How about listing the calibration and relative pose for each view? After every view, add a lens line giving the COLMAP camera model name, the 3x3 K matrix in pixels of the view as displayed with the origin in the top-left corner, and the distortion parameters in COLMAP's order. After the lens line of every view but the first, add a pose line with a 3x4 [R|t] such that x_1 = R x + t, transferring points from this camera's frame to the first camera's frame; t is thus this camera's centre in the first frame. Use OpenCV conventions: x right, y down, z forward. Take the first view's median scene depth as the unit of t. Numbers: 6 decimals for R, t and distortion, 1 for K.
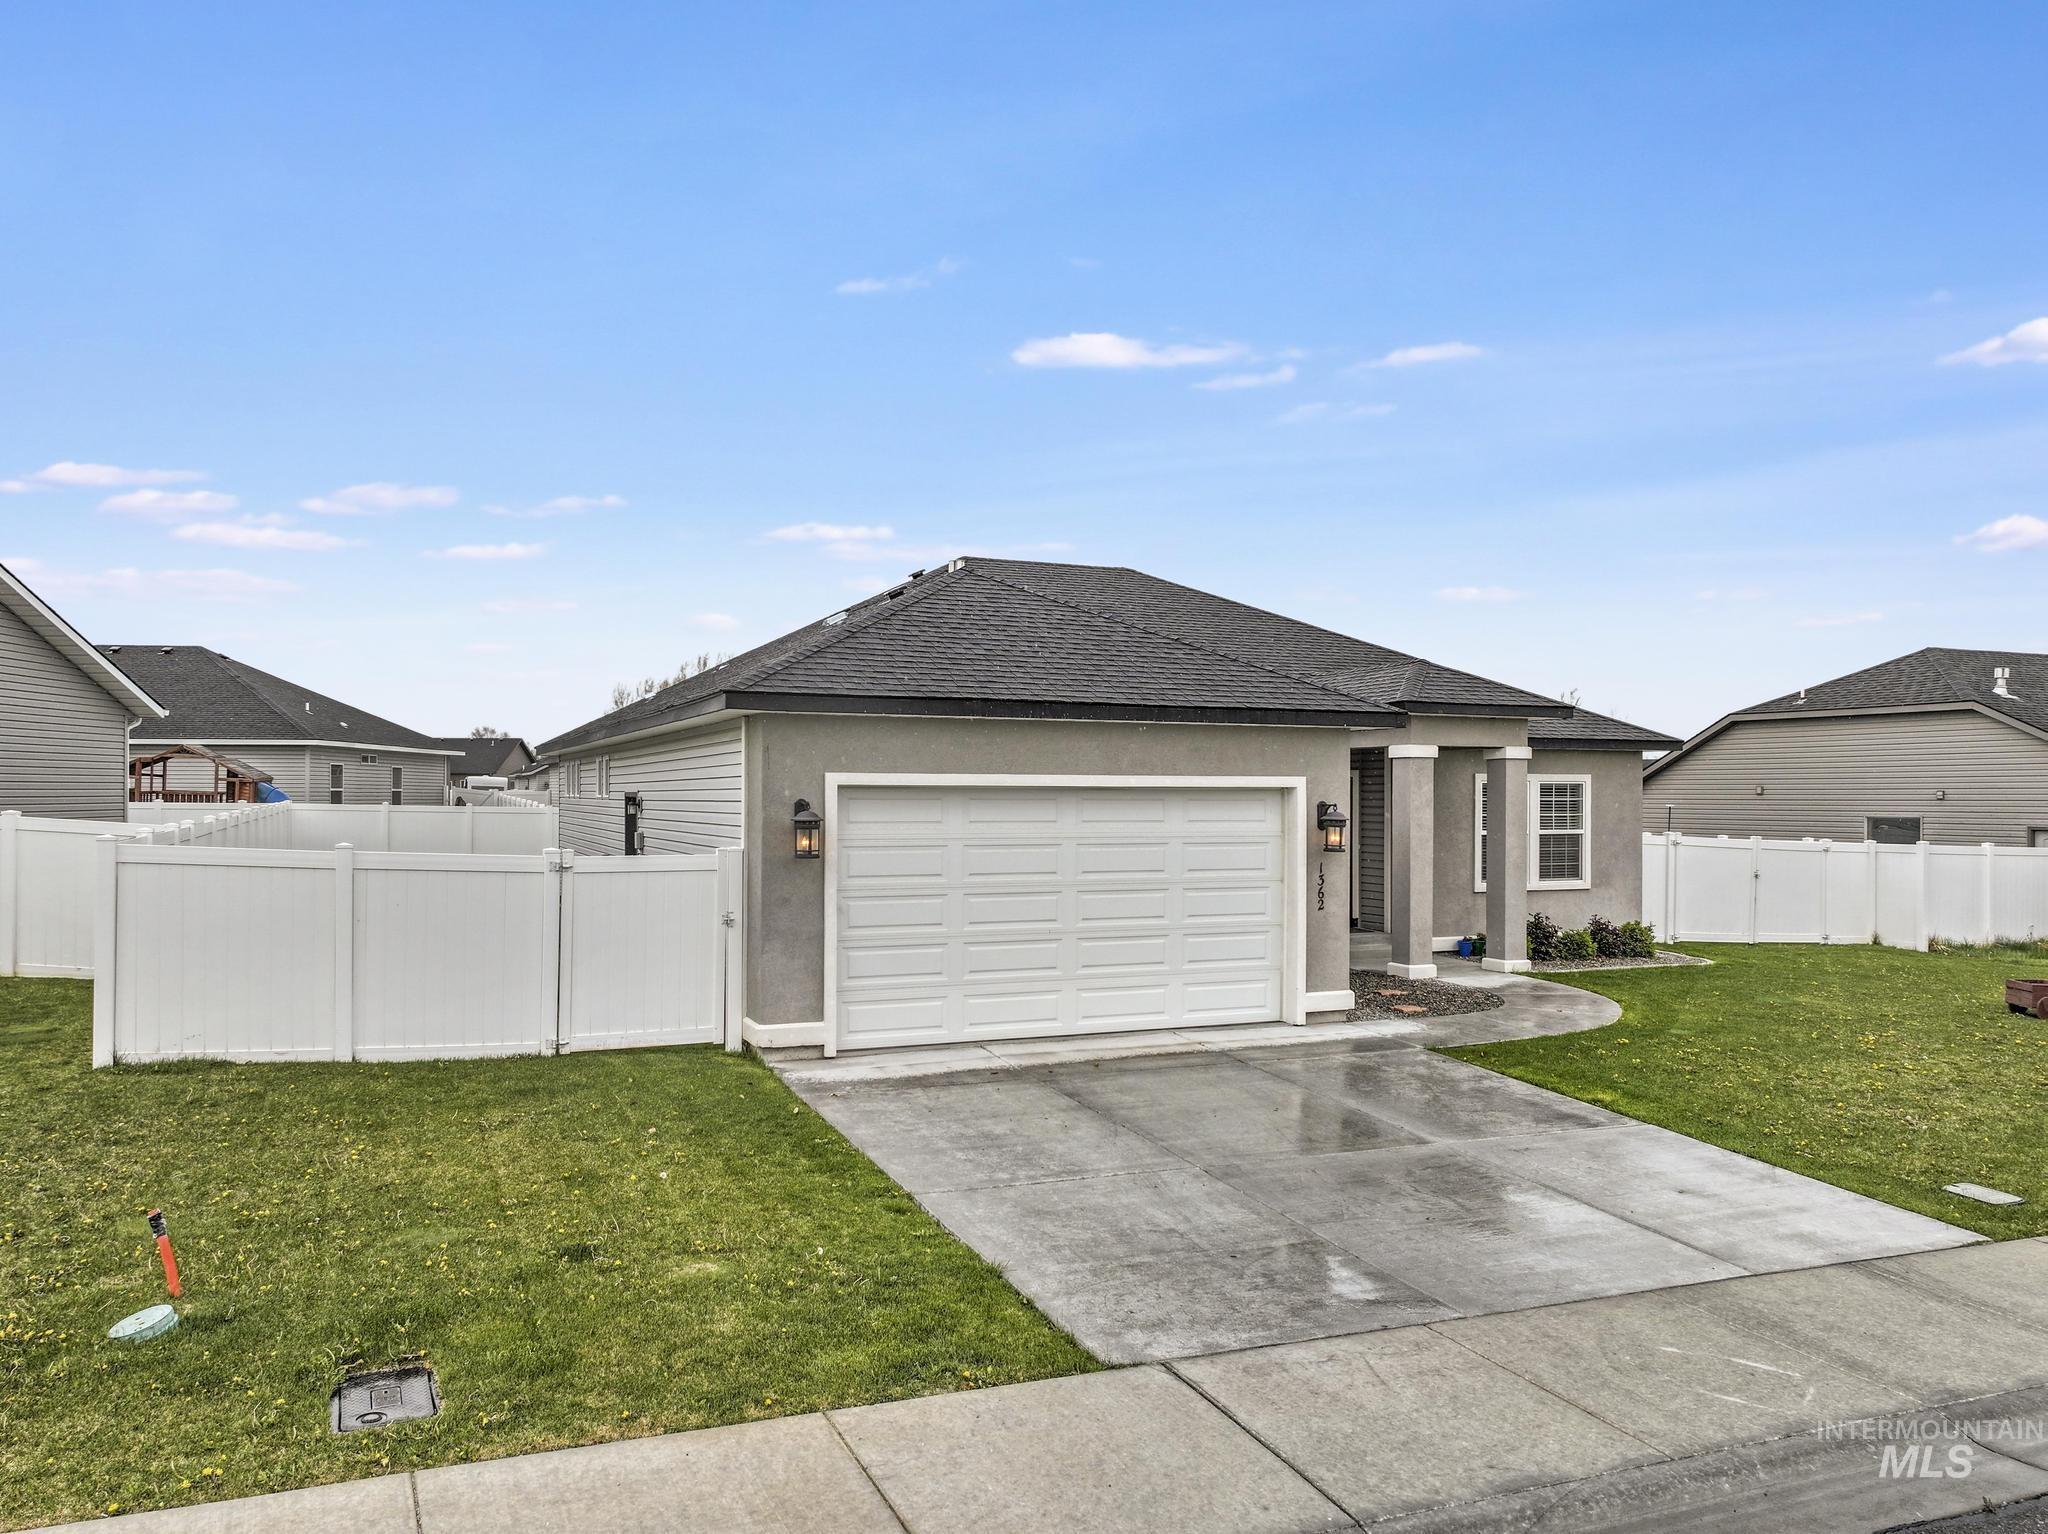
lens RADIAL K [[1457.7, 0, 1000.2], [0, 1457.7, 770.9], [0, 0, 1]] dist [0.007717, 0.003916]
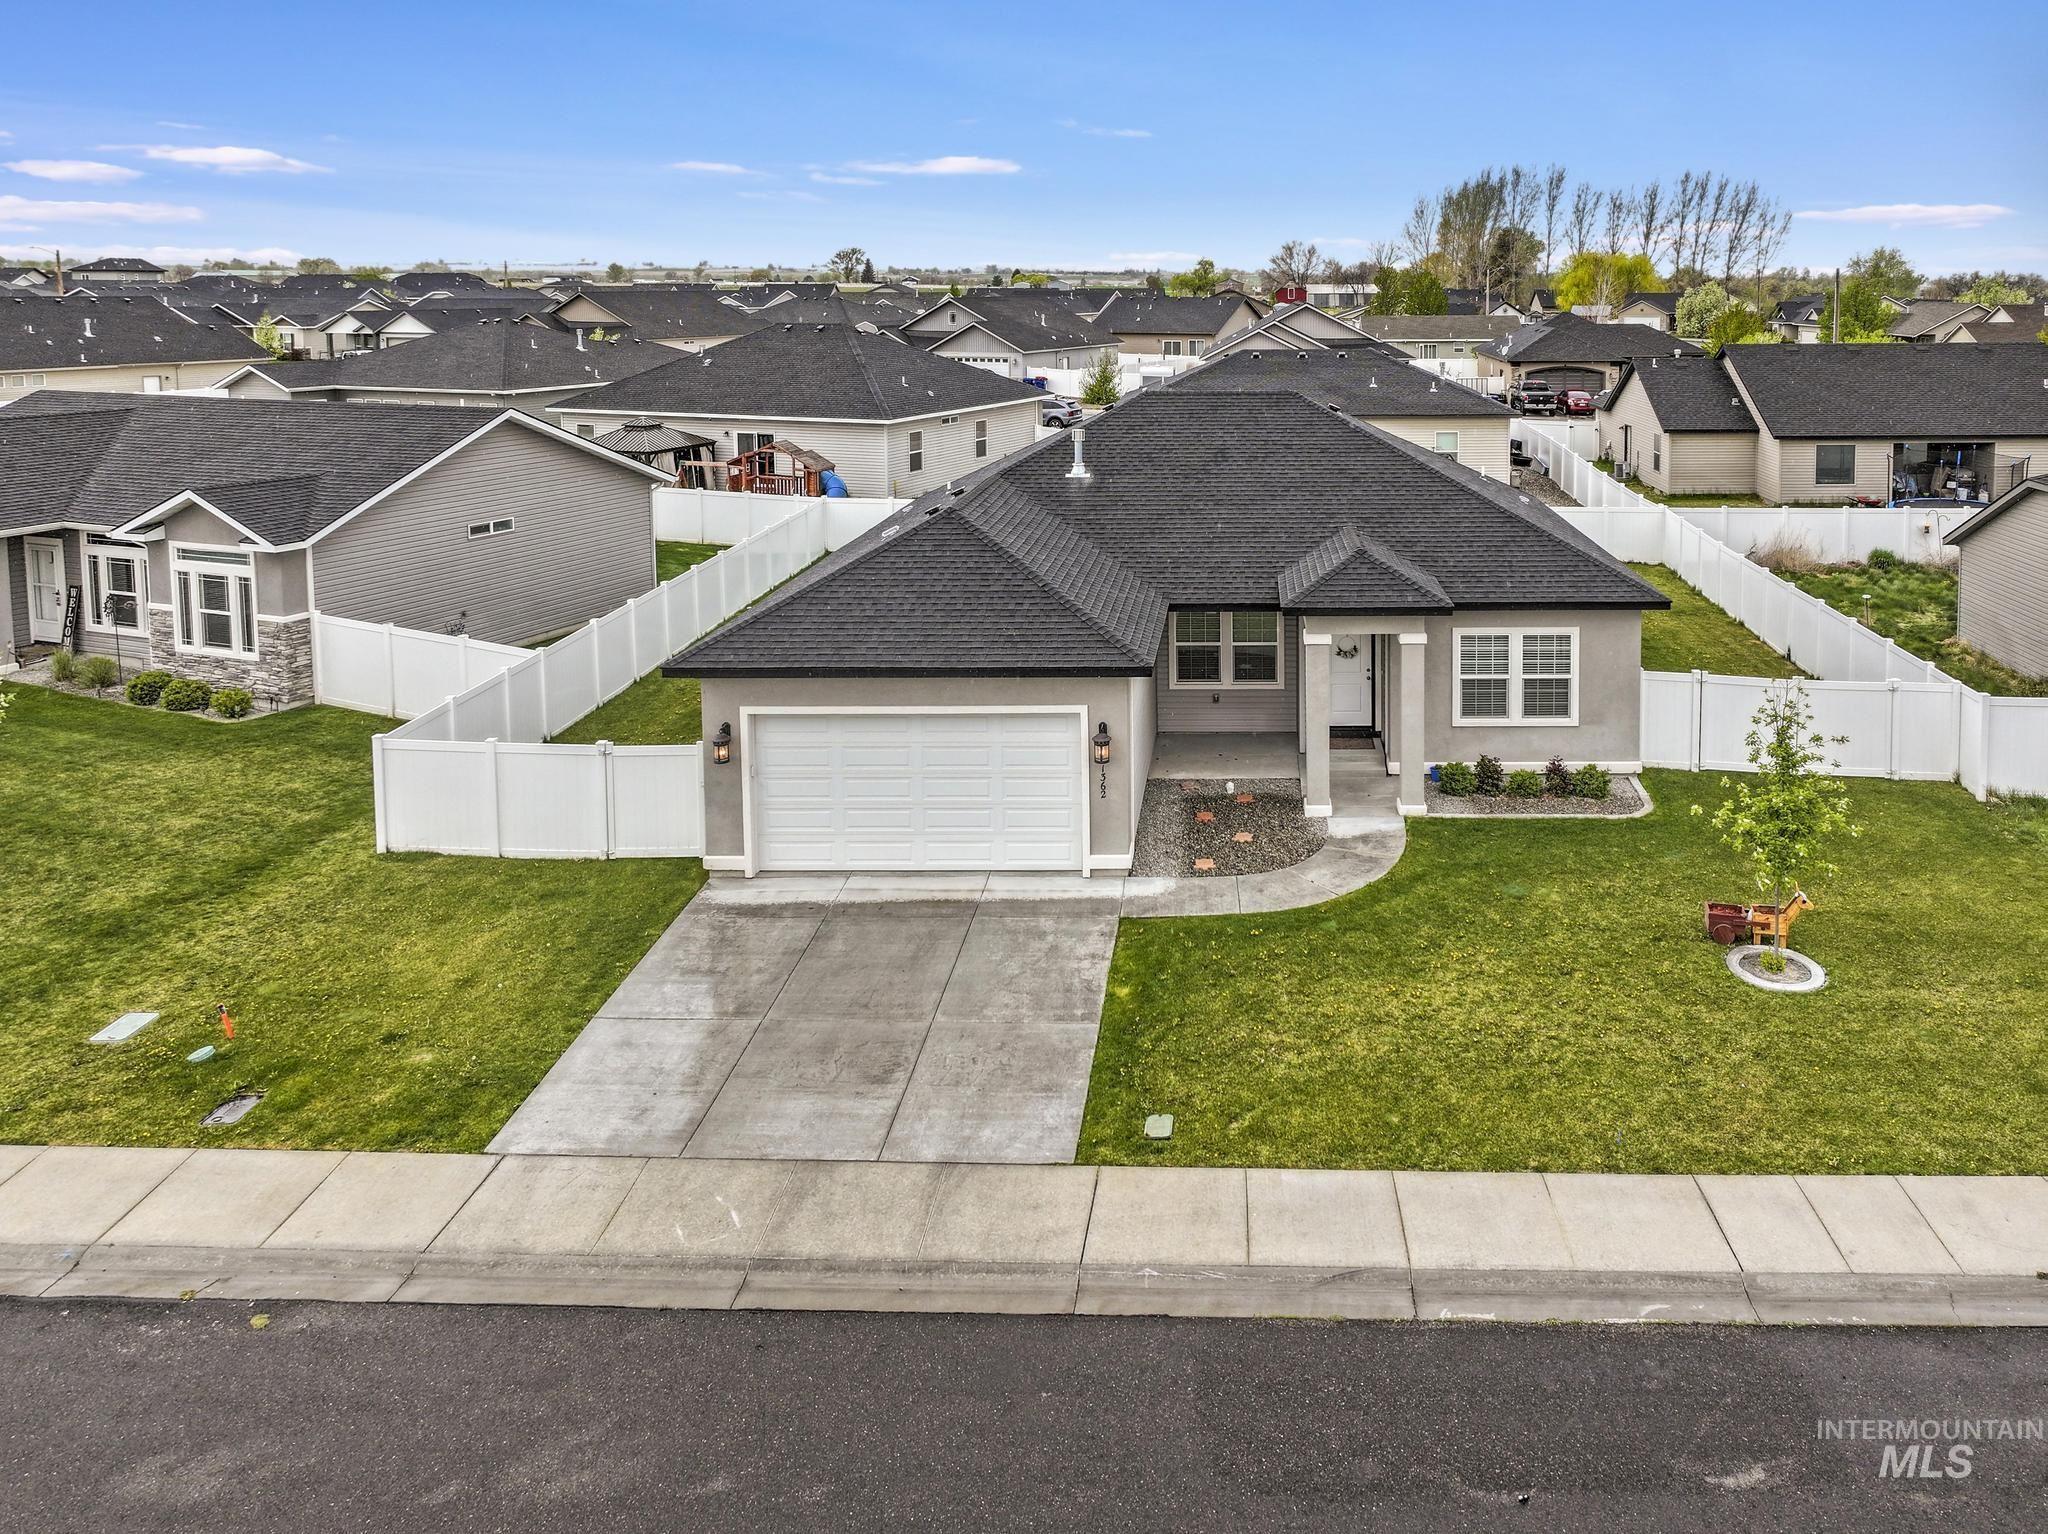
lens RADIAL K [[1525.4, 0, 1217.2], [0, 1525.4, 343.8], [0, 0, 1]] dist [0.008090, -0.005108]
pose [[0.914485, 0.005769, -0.404578, 1.071777], [0.018163, 0.998305, 0.055288, -0.496018], [0.404211, -0.057908, 0.912831, -0.330784]]
